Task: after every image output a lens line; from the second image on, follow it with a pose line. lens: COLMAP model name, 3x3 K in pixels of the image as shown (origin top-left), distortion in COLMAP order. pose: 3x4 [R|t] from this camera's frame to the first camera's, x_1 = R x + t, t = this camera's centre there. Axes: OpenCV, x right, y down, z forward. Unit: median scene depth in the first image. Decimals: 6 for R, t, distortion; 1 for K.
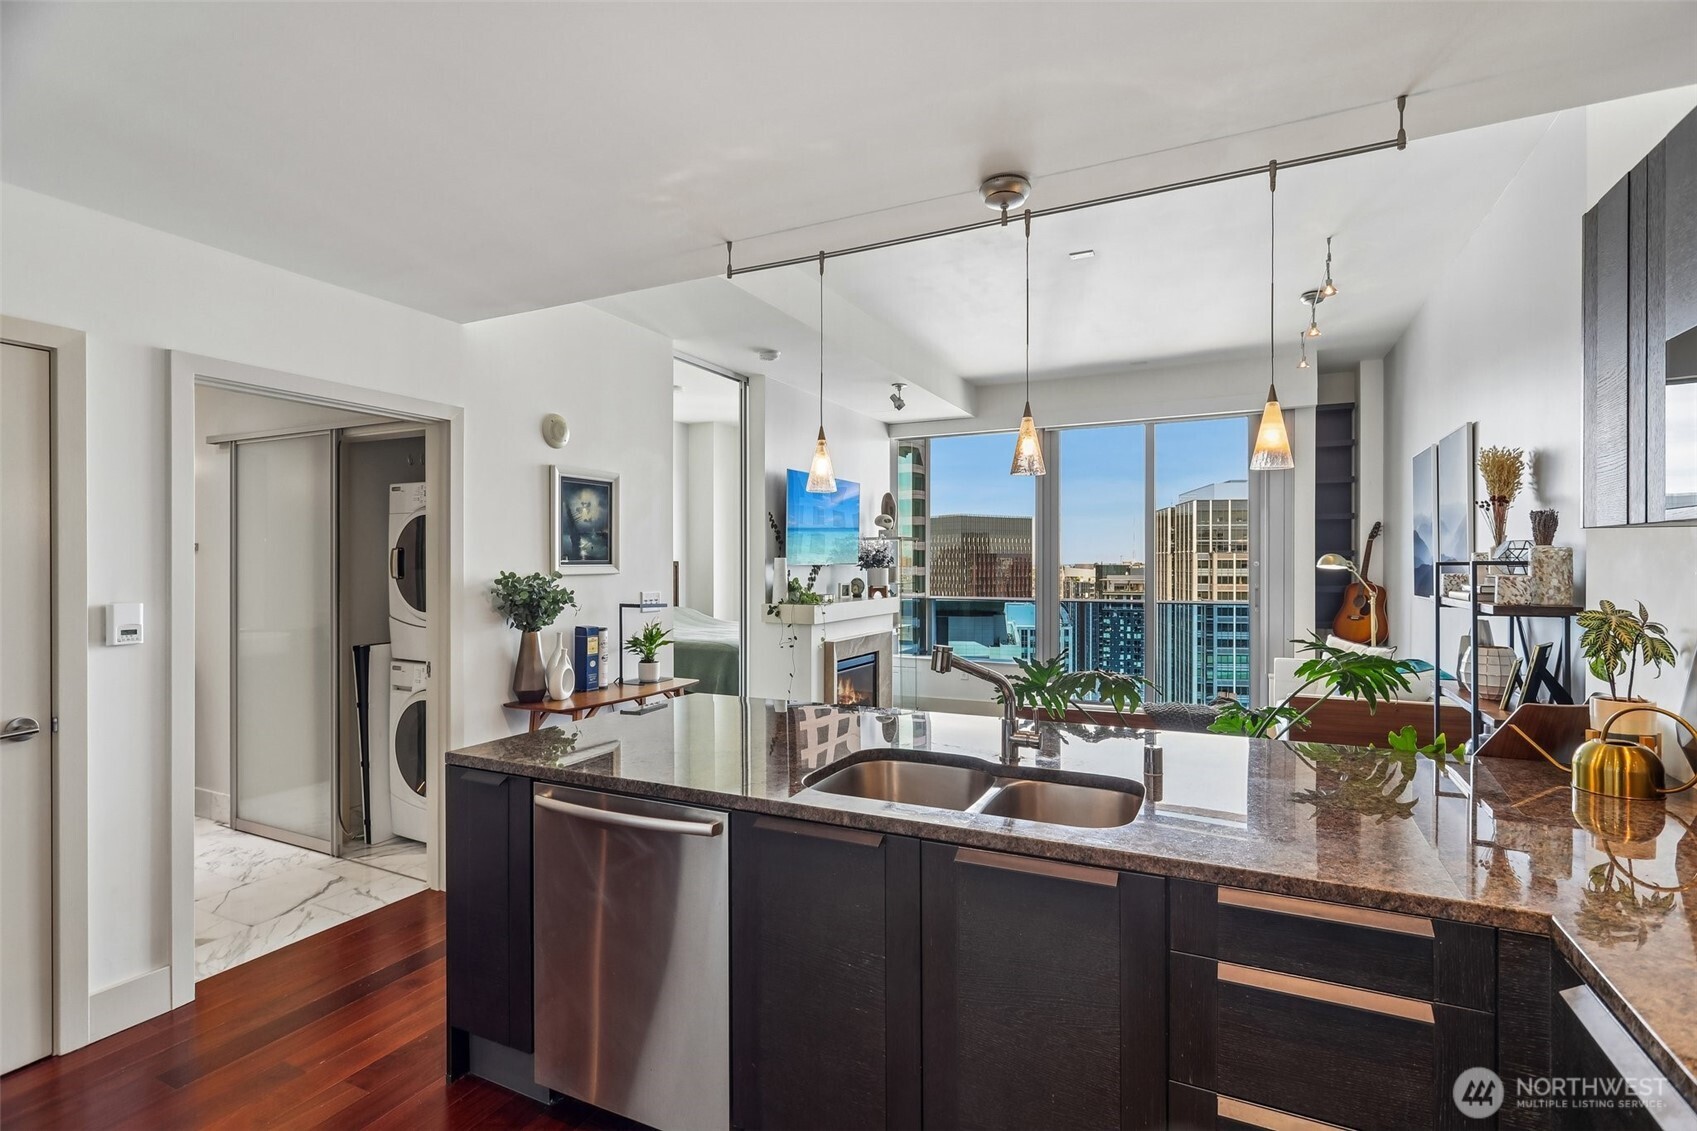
lens RADIAL K [[797.8, 0, 852.2], [0, 797.8, 566.4], [0, 0, 1]] dist [-0.000694, 0.001118]
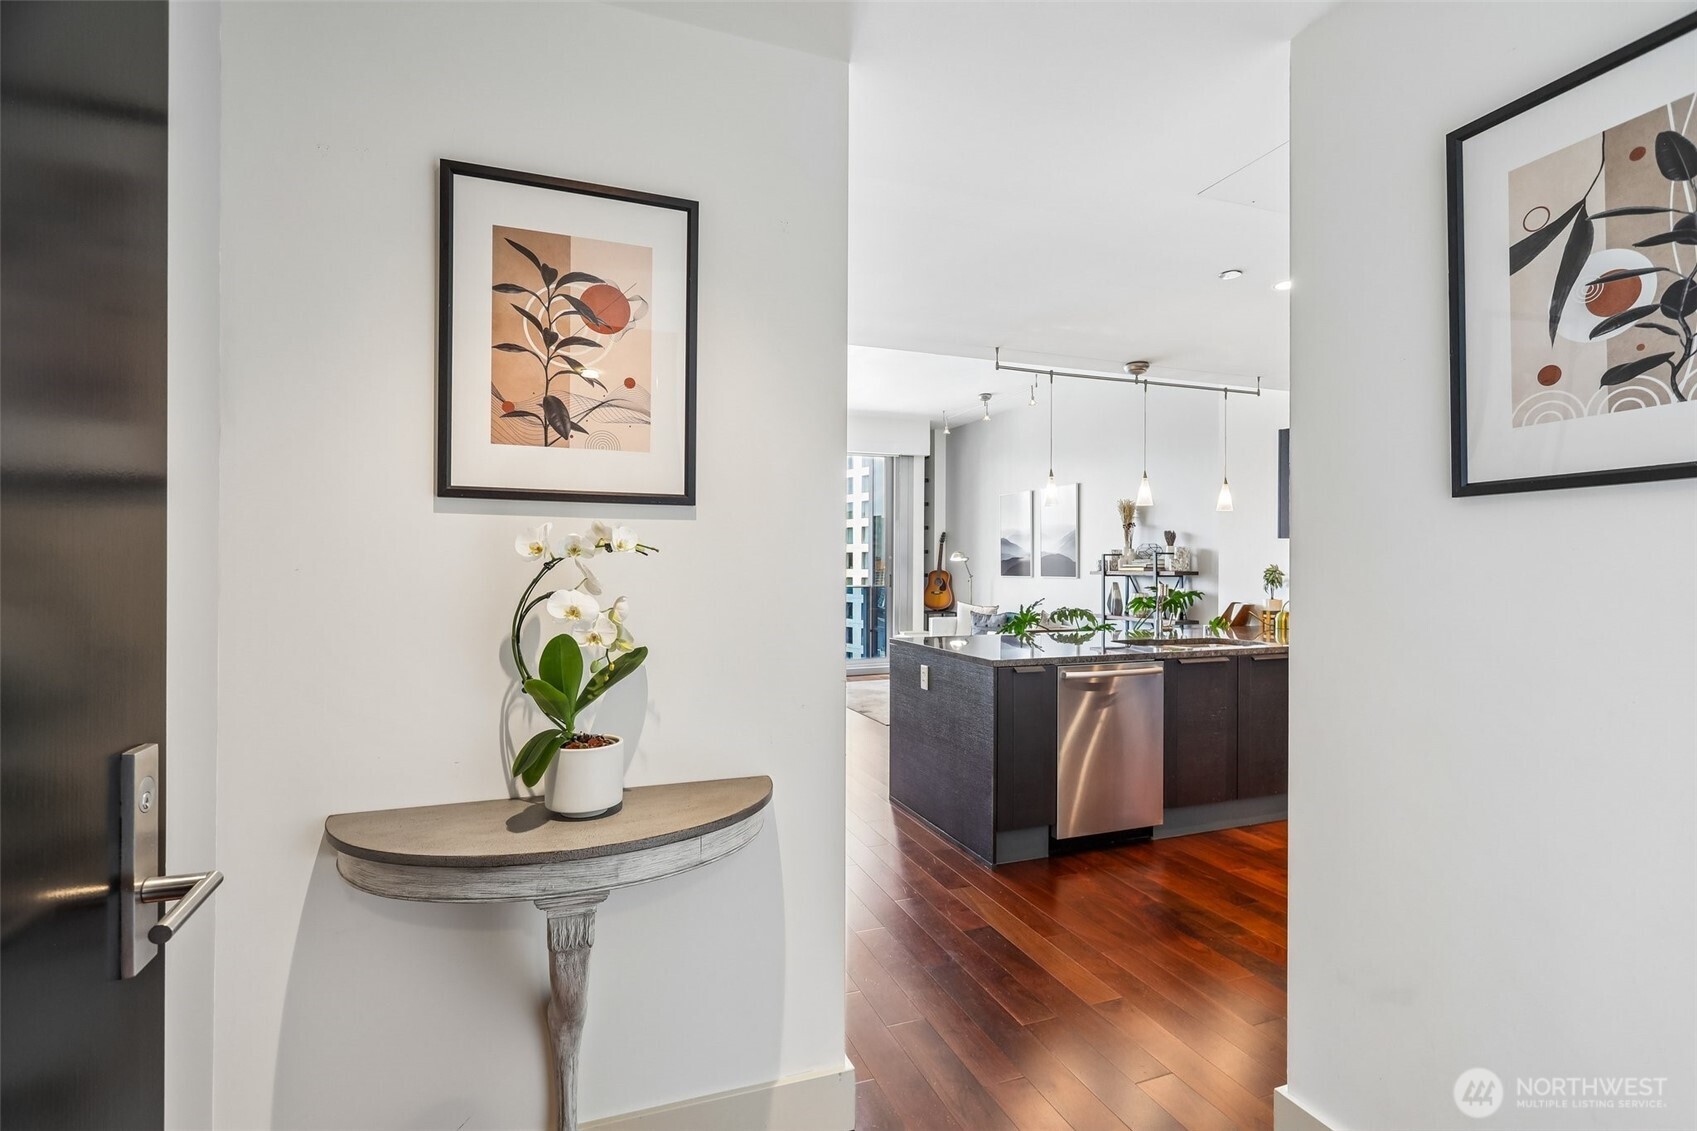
lens RADIAL K [[797.8, 0, 852.2], [0, 797.8, 566.4], [0, 0, 1]] dist [-0.000694, 0.001118]
pose [[0.689755, 0.003087, 0.724036, -0.628952], [-0.001172, 0.999994, -0.003148, 0.017900], [-0.724042, 0.001323, 0.689755, 0.039268]]
